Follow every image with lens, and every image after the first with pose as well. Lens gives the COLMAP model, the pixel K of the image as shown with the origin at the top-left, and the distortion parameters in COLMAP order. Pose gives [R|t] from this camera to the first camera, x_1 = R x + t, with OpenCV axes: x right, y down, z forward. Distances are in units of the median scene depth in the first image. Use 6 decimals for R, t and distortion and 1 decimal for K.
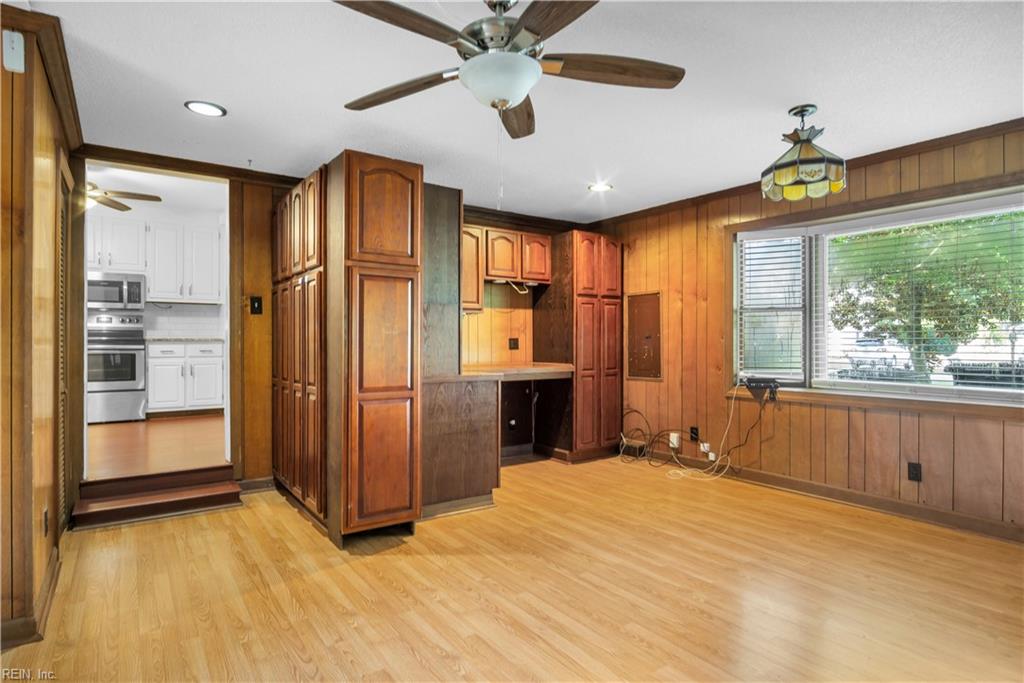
lens RADIAL K [[559.3, 0, 494.8], [0, 559.3, 333.9], [0, 0, 1]] dist [-0.007154, 0.001208]
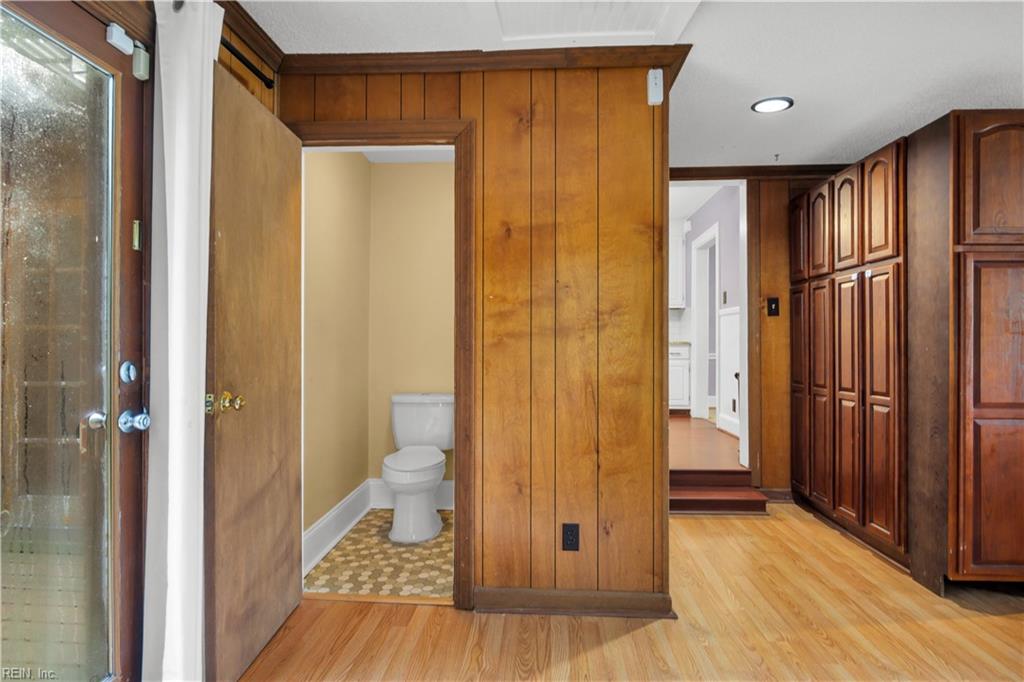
lens RADIAL K [[559.3, 0, 500.5], [0, 559.3, 334.5], [0, 0, 1]] dist [-0.007154, 0.001208]
pose [[0.782453, -0.011745, -0.622599, -0.249610], [0.009605, 0.999931, -0.006792, -0.002153], [0.622635, -0.000666, 0.782512, -0.046382]]
